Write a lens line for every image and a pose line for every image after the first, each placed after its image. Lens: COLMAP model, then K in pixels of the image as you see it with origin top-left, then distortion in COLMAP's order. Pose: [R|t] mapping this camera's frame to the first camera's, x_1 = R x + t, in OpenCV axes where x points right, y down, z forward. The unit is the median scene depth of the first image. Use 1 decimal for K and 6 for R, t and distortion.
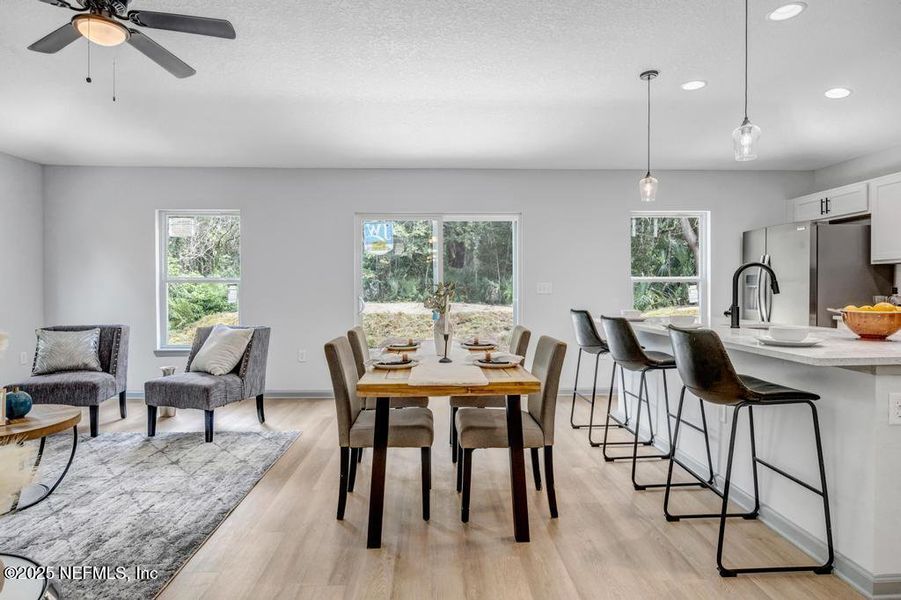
lens RADIAL K [[483.7, 0, 444.9], [0, 483.7, 295.2], [0, 0, 1]] dist [-0.010267, 0.001865]
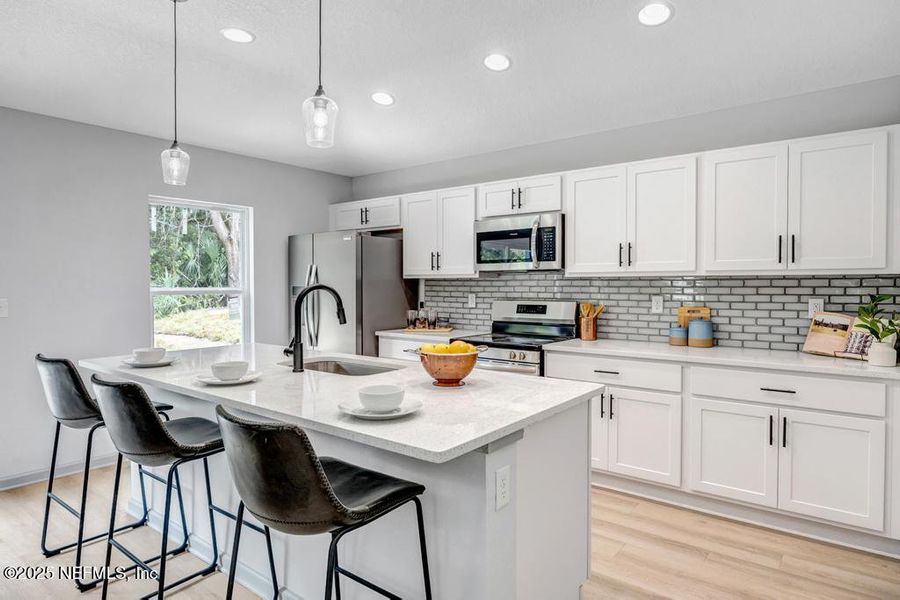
lens RADIAL K [[533.0, 0, 449.0], [0, 533.0, 293.9], [0, 0, 1]] dist [-0.006638, 0.003960]
pose [[0.639877, -0.012667, 0.768373, 0.092745], [0.008677, 0.999919, 0.009258, -0.045612], [-0.768428, 0.000743, 0.639935, 0.228205]]
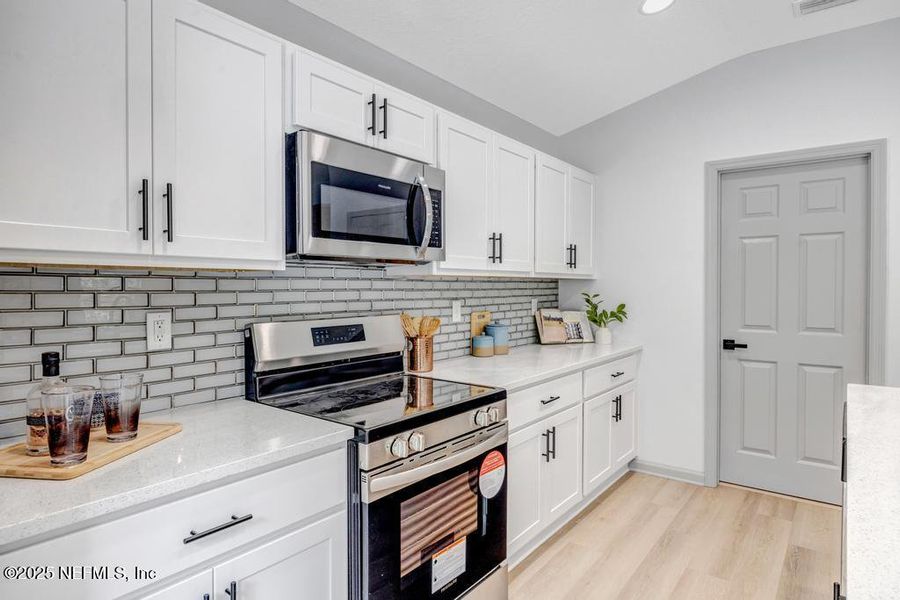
lens RADIAL K [[503.8, 0, 448.0], [0, 503.8, 295.6], [0, 0, 1]] dist [-0.006144, -0.000602]
pose [[-0.765695, -0.009589, 0.643133, 0.610349], [0.009160, 0.999625, 0.025810, -0.057008], [-0.643139, 0.025654, -0.765320, 1.142403]]
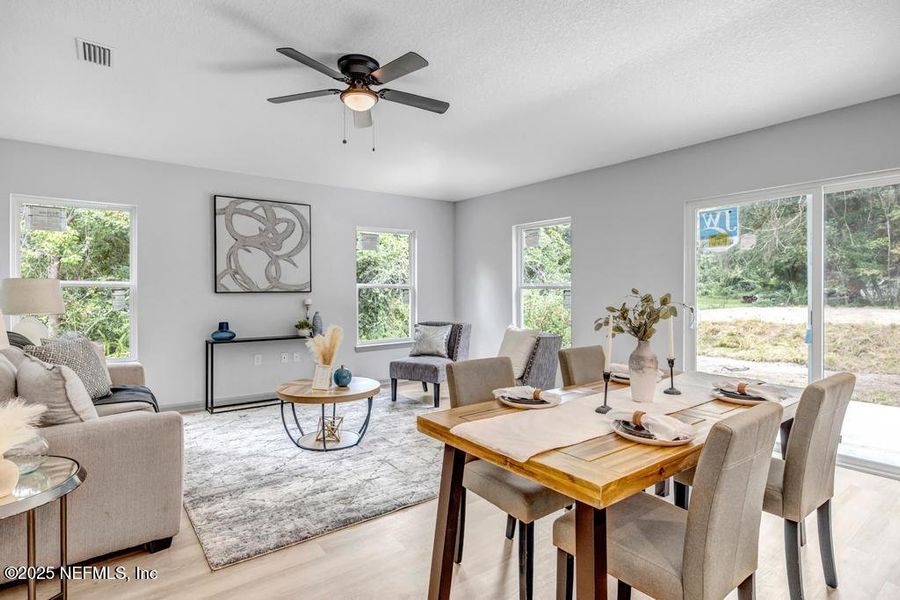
lens RADIAL K [[462.8, 0, 446.7], [0, 462.8, 294.5], [0, 0, 1]] dist [-0.007219, -0.000497]
pose [[0.572156, 0.010010, -0.820084, 0.297235], [-0.009214, 0.999941, 0.005778, -0.022349], [0.820093, 0.004250, 0.572214, 0.315703]]
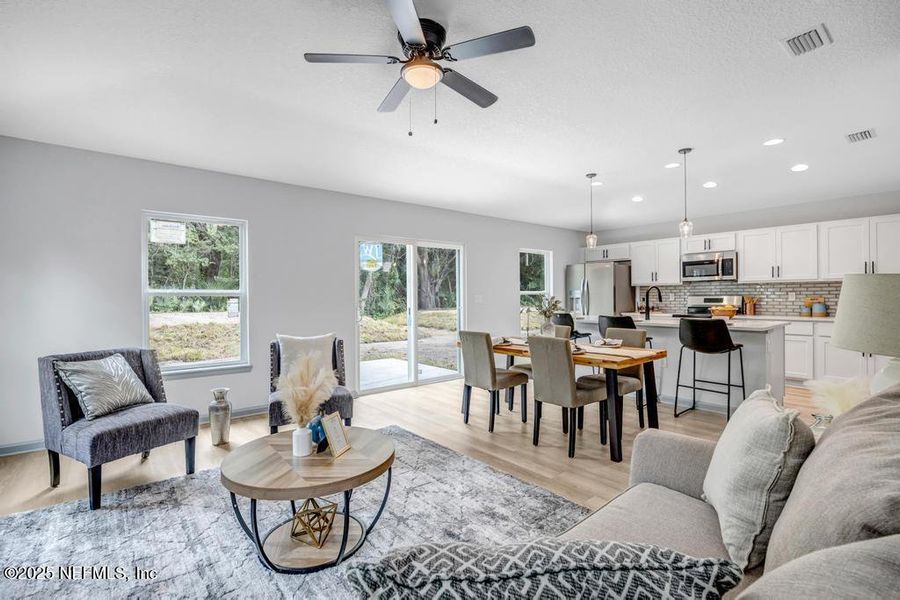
lens RADIAL K [[416.6, 0, 445.4], [0, 416.6, 295.3], [0, 0, 1]] dist [-0.009121, -0.000386]
pose [[0.791842, -0.002650, 0.610720, -0.832865], [0.012392, 0.999854, -0.011729, -0.016190], [-0.610601, 0.016855, 0.791759, 0.136276]]
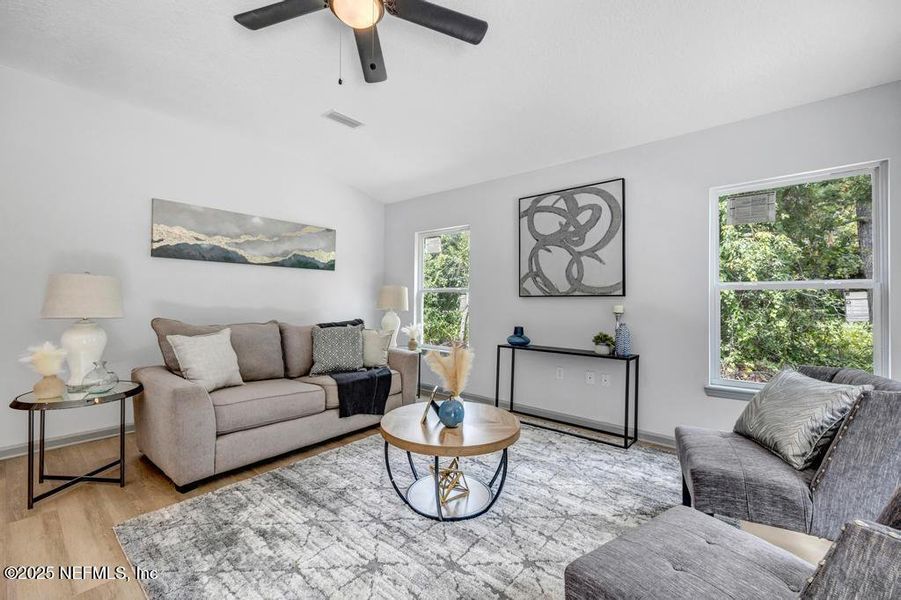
lens RADIAL K [[375.4, 0, 448.4], [0, 375.4, 297.3], [0, 0, 1]] dist [-0.000007, 0.000109]
pose [[-0.668276, -0.009712, -0.743850, -0.208545], [-0.014126, 0.999900, -0.000365, -0.009042], [0.743779, 0.010263, -0.668347, 1.049447]]
